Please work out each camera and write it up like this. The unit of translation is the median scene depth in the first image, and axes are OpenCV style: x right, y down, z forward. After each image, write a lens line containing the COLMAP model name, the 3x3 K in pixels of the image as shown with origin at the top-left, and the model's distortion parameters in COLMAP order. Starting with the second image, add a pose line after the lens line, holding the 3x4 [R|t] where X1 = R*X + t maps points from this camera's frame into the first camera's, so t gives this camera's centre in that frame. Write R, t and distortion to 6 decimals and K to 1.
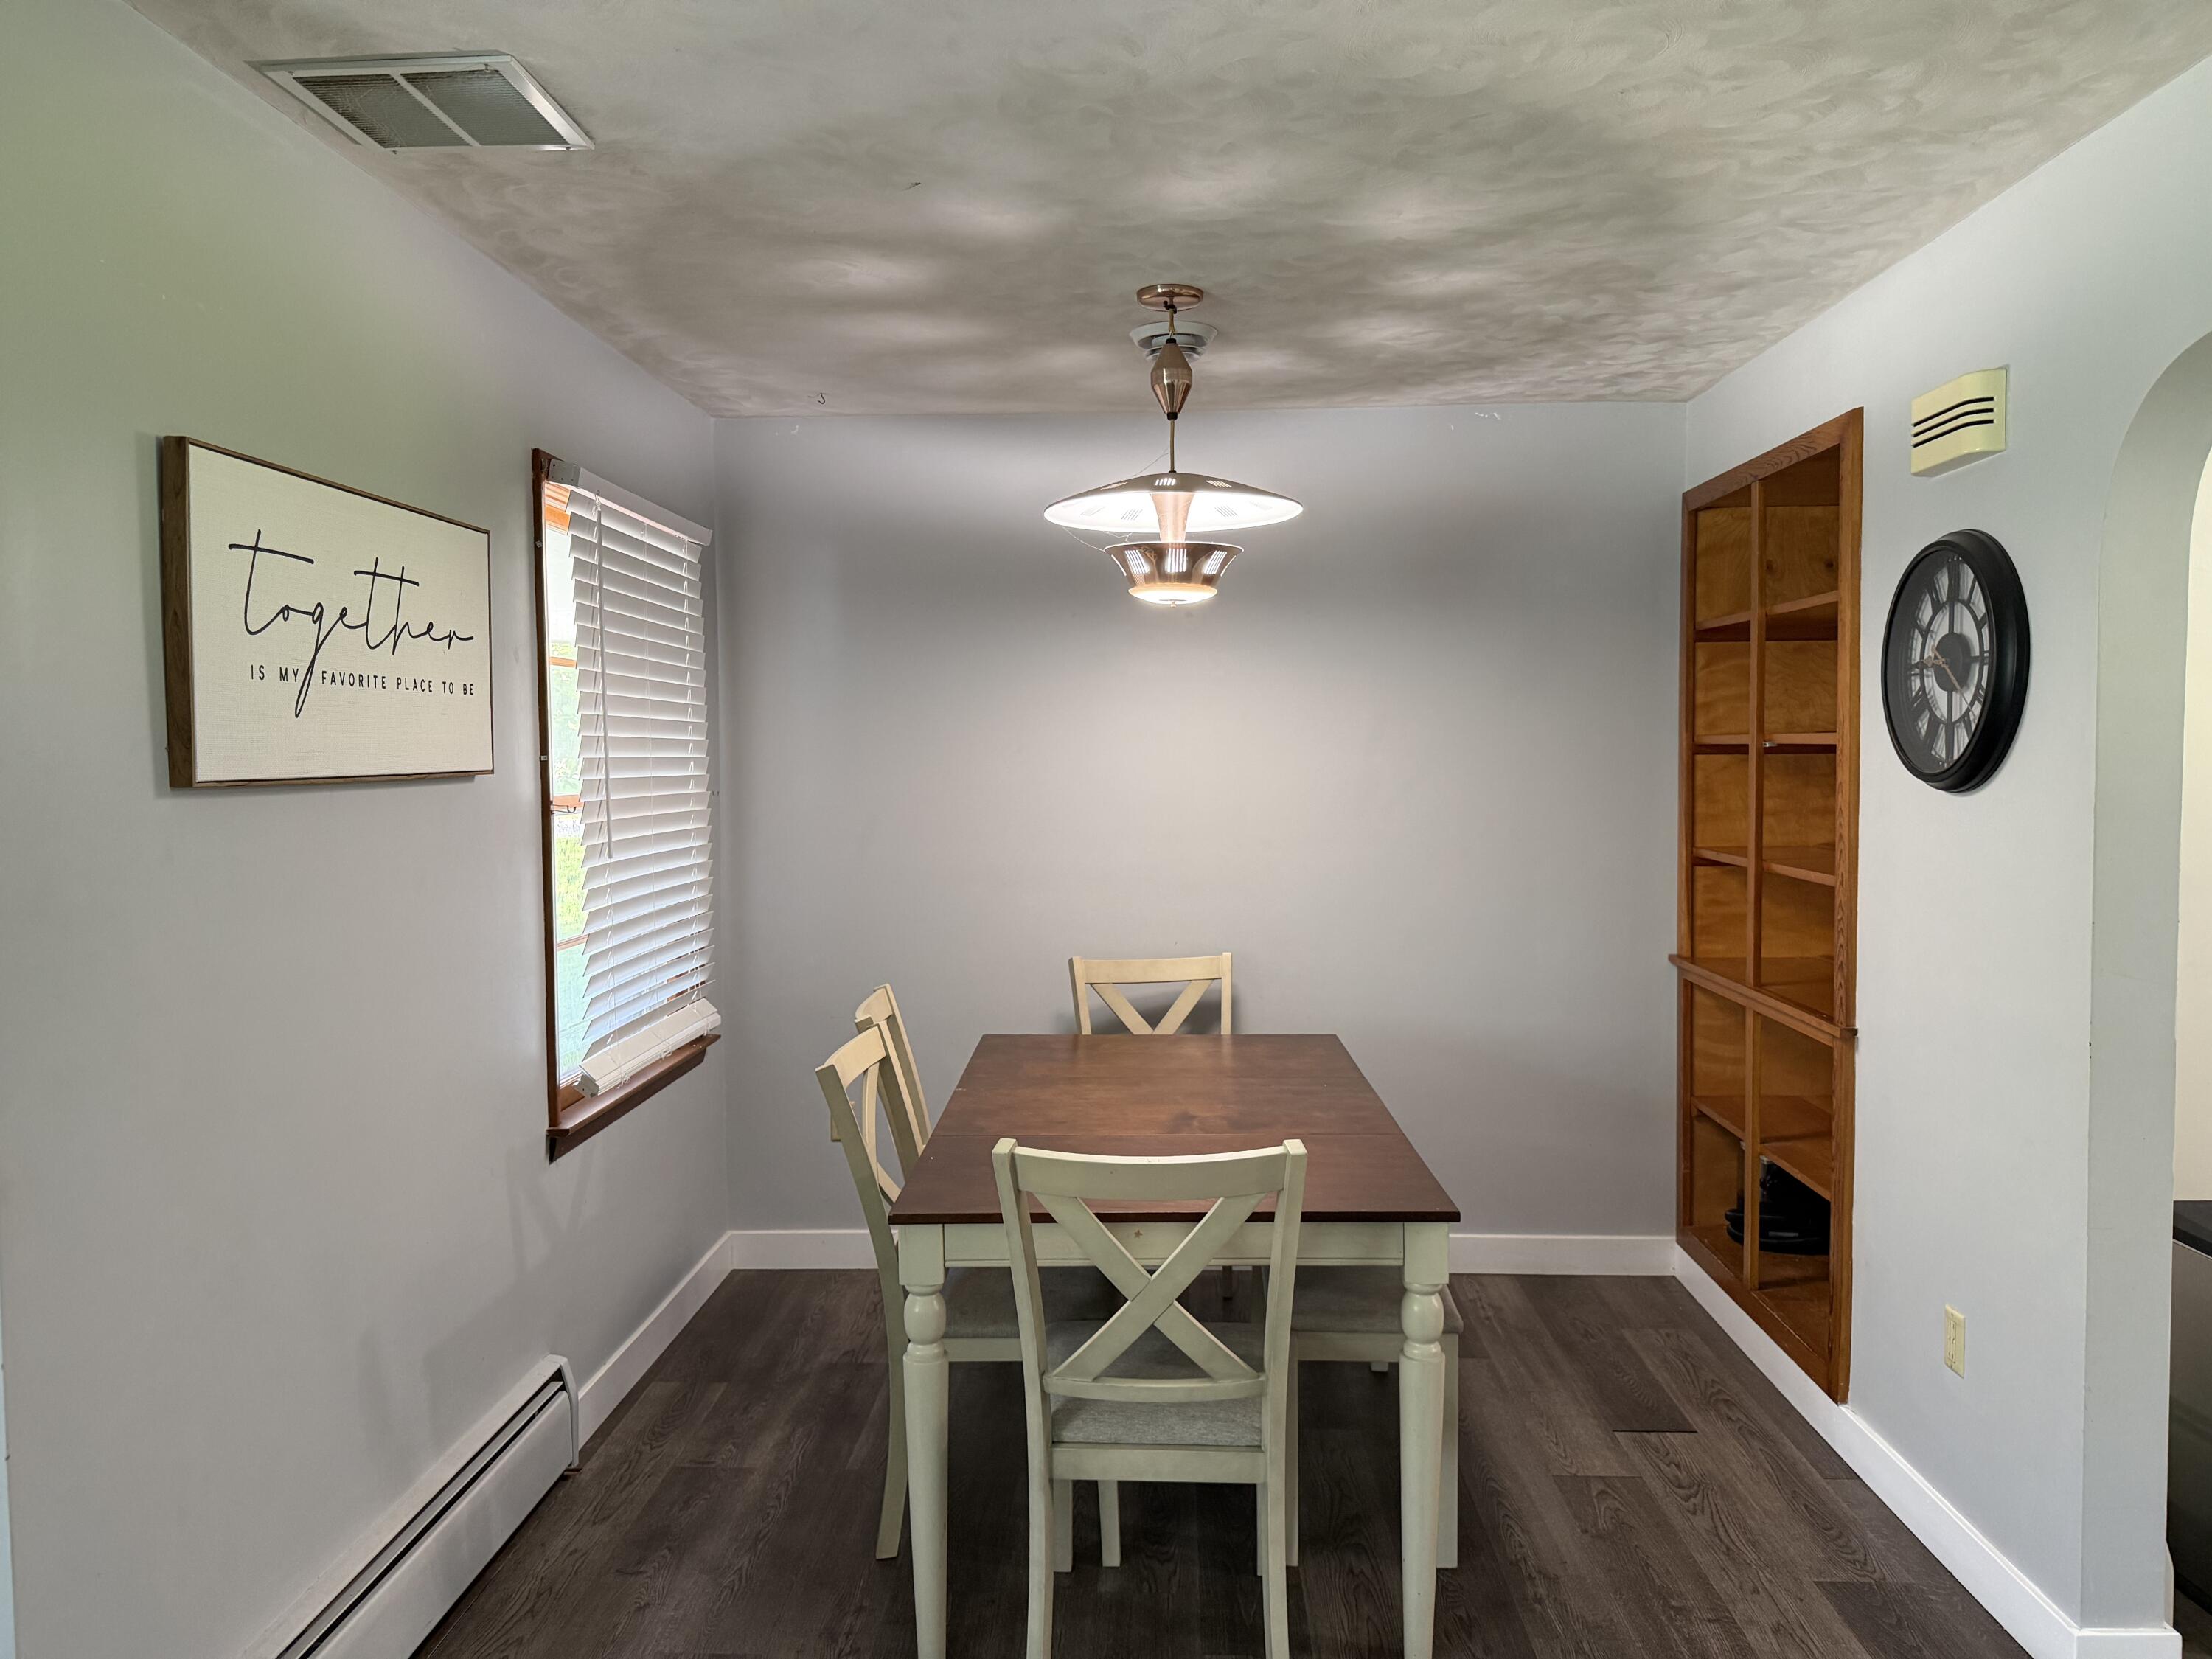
lens RADIAL K [[1517.1, 0, 1106.0], [0, 1517.1, 829.5], [0, 0, 1]] dist [0.069587, -0.154221]
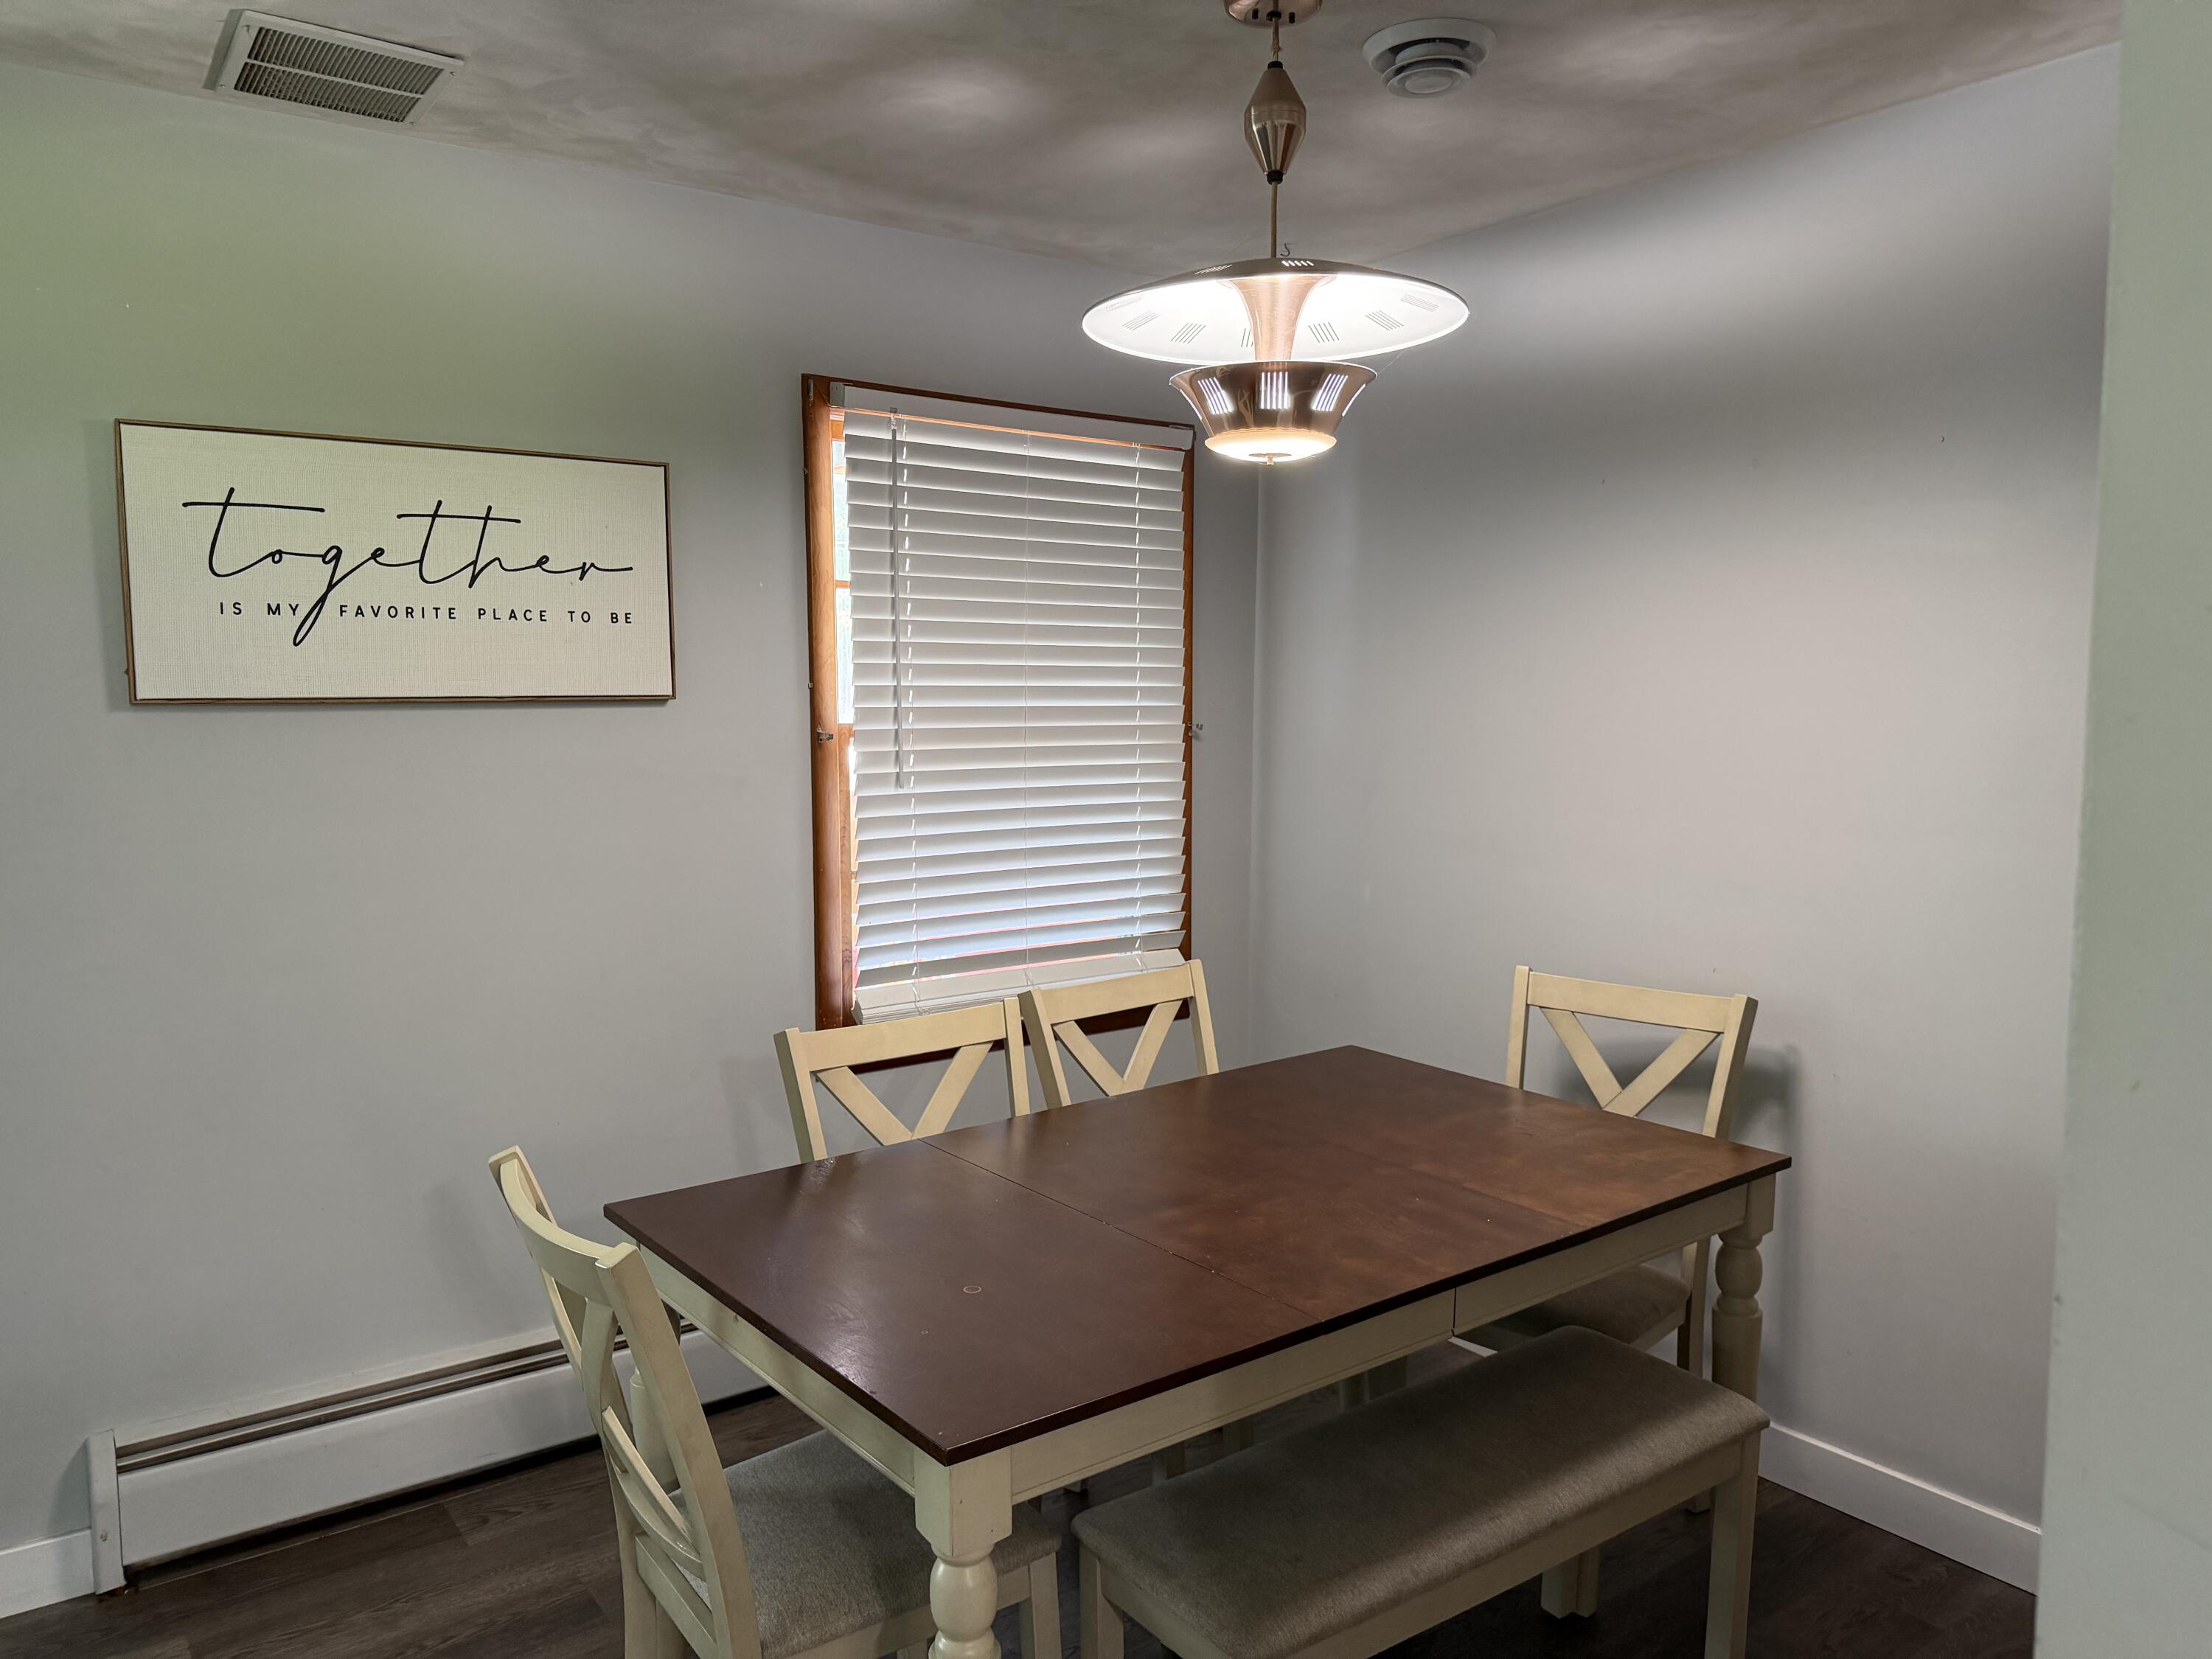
lens RADIAL K [[1517.1, 0, 1106.0], [0, 1517.1, 829.5], [0, 0, 1]] dist [0.069587, -0.154221]
pose [[0.625510, 0.074561, -0.776646, 0.677932], [-0.042377, 0.997201, 0.061605, -0.027701], [0.779065, -0.005623, 0.626918, 0.655871]]
